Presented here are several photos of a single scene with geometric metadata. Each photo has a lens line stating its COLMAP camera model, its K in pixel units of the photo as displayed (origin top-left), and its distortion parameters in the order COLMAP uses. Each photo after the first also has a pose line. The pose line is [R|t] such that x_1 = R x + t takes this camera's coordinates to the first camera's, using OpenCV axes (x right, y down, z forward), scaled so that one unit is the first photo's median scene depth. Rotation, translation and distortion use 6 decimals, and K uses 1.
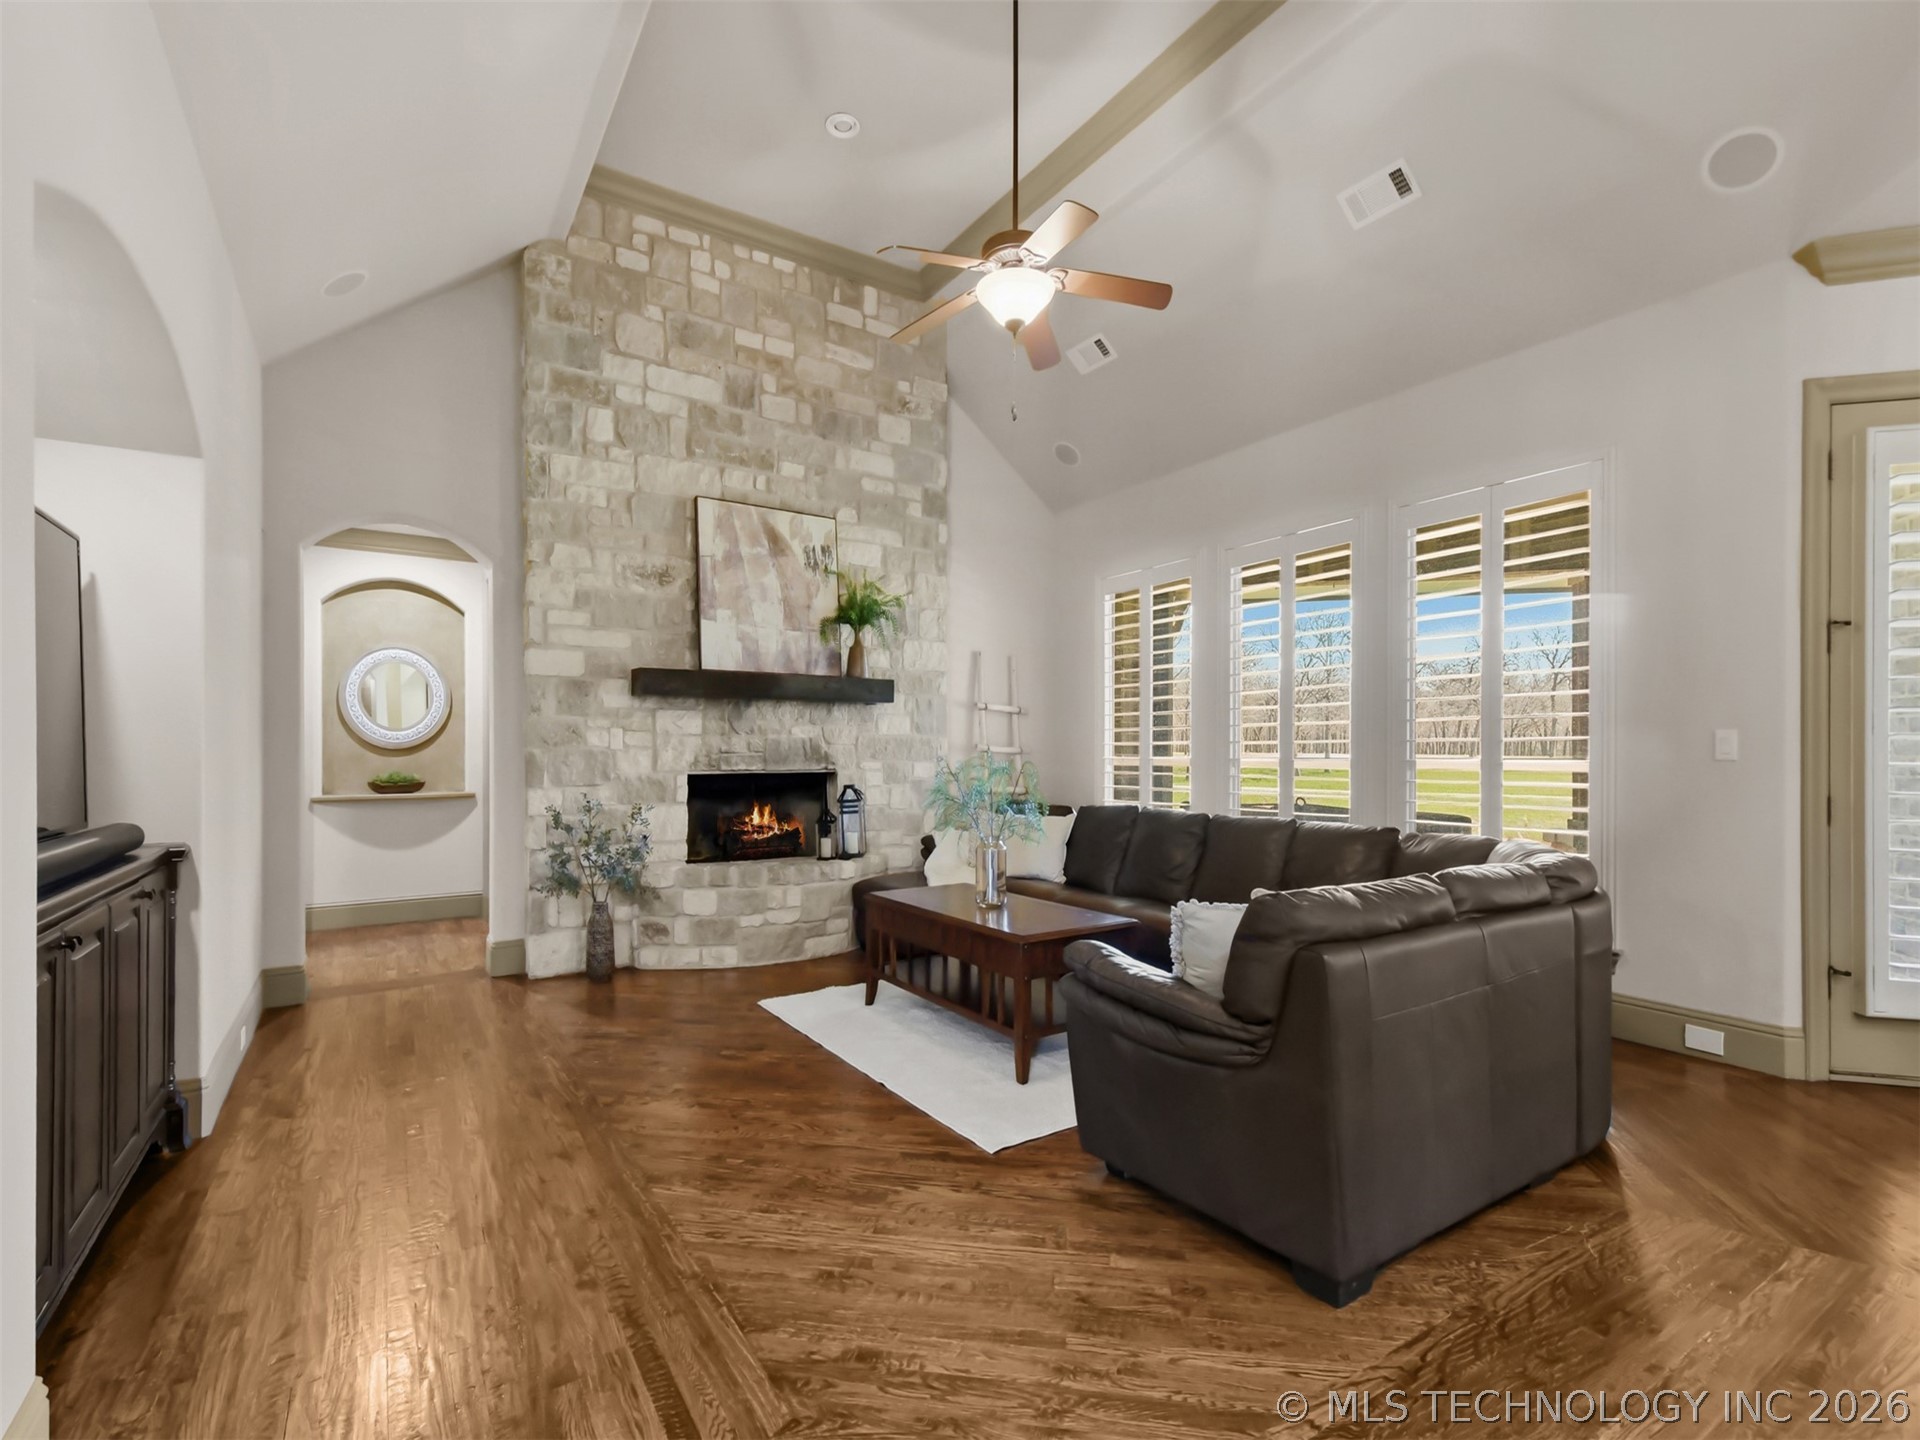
lens RADIAL K [[869.0, 0, 959.2], [0, 869.0, 733.4], [0, 0, 1]] dist [-0.003014, -0.001587]
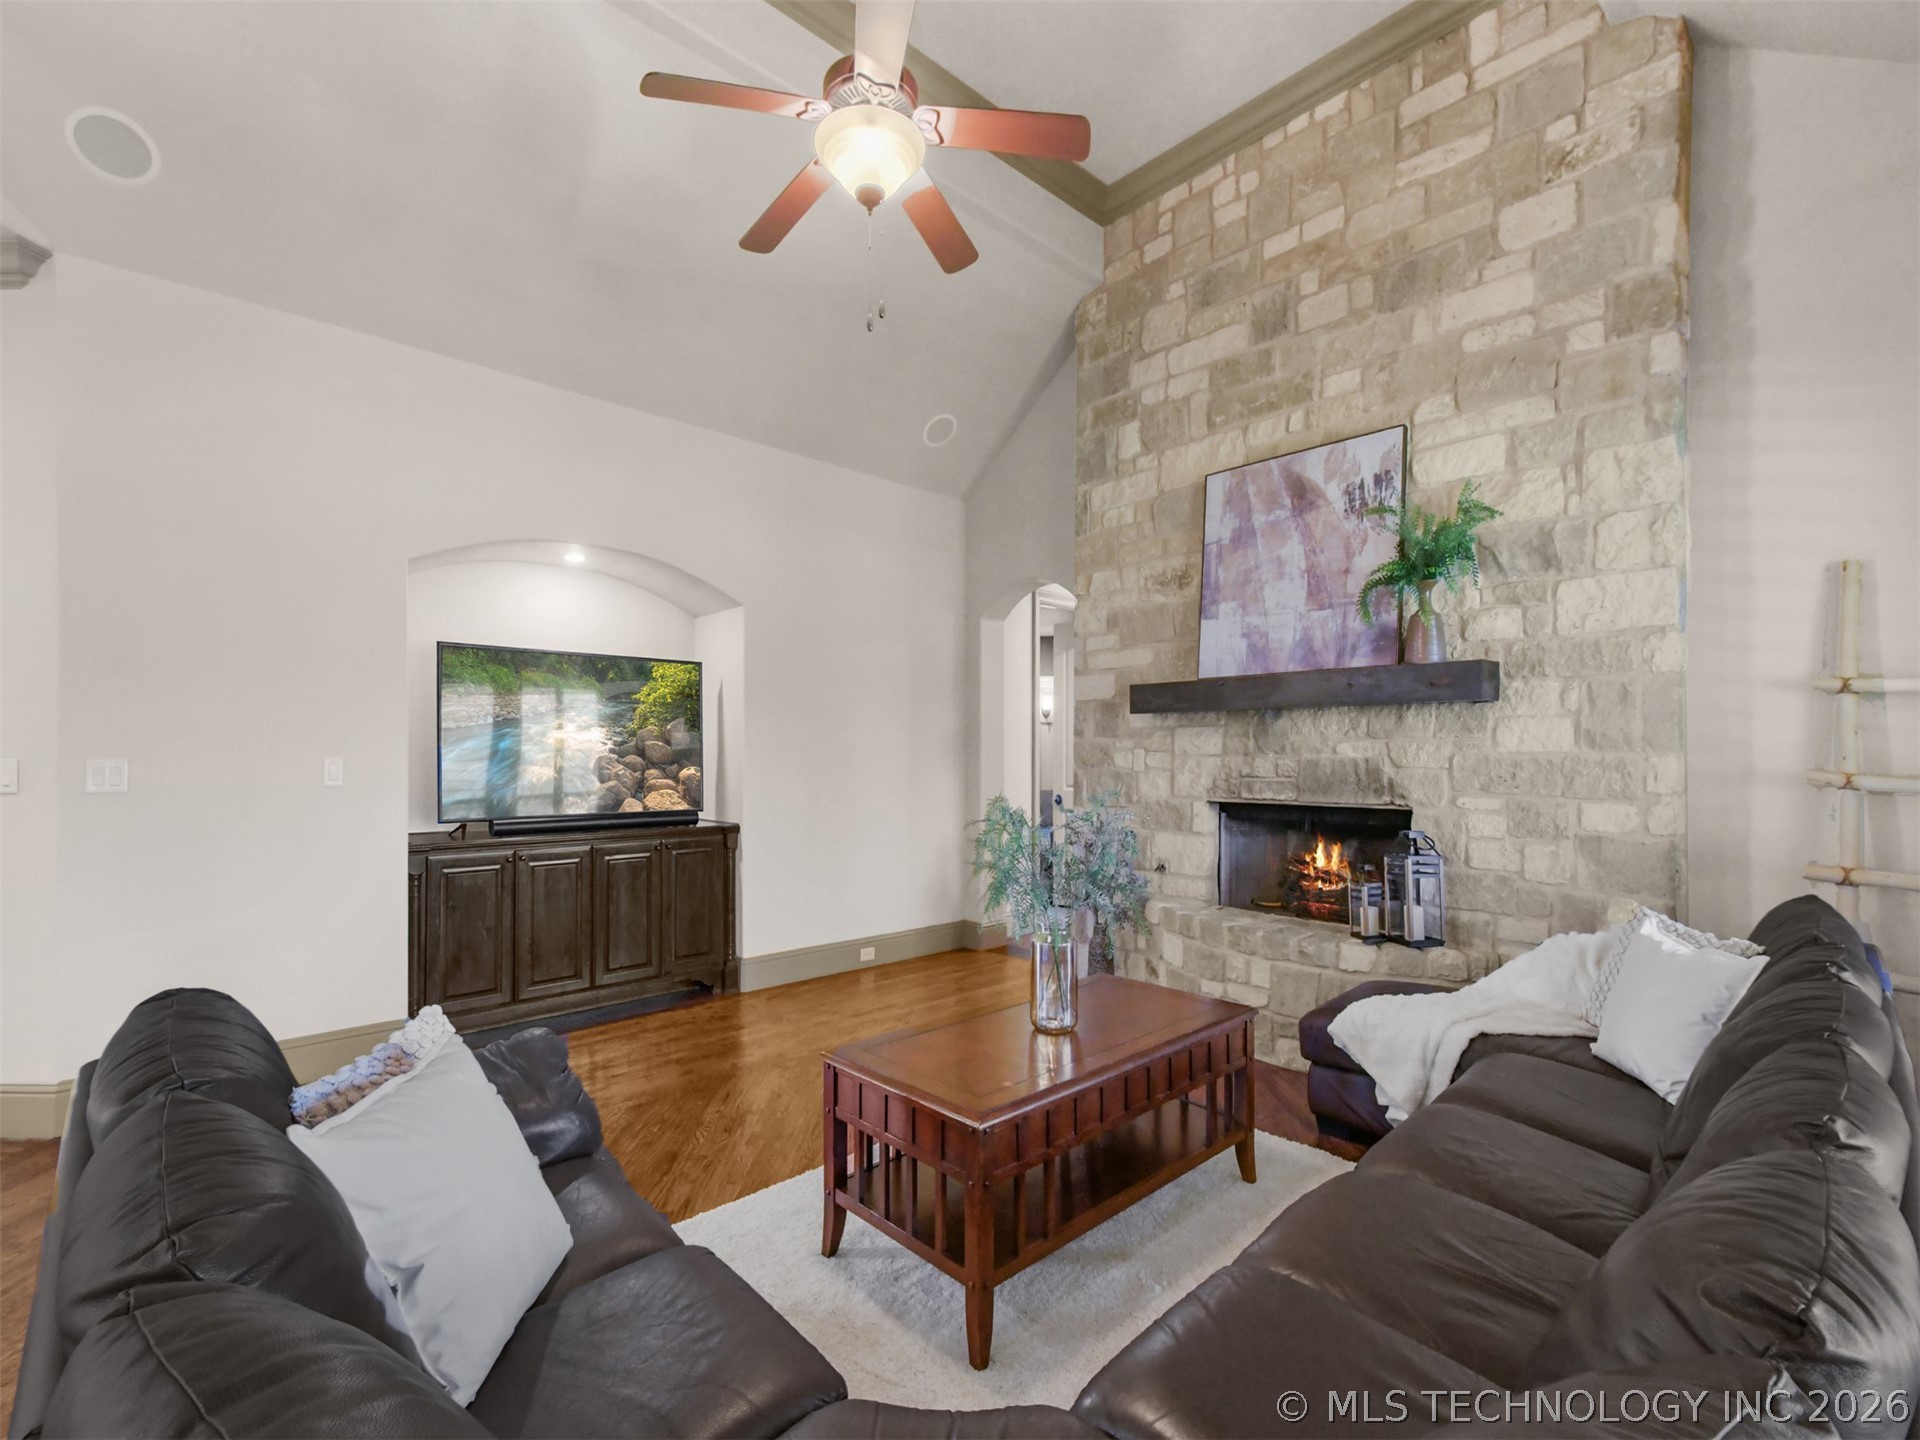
lens RADIAL K [[869.0, 0, 959.1], [0, 869.0, 738.8], [0, 0, 1]] dist [-0.003014, -0.001587]
pose [[0.152848, -0.014982, -0.988136, 0.487063], [0.019844, 0.999730, -0.012089, -0.008682], [0.988051, -0.017761, 0.153104, 0.607107]]
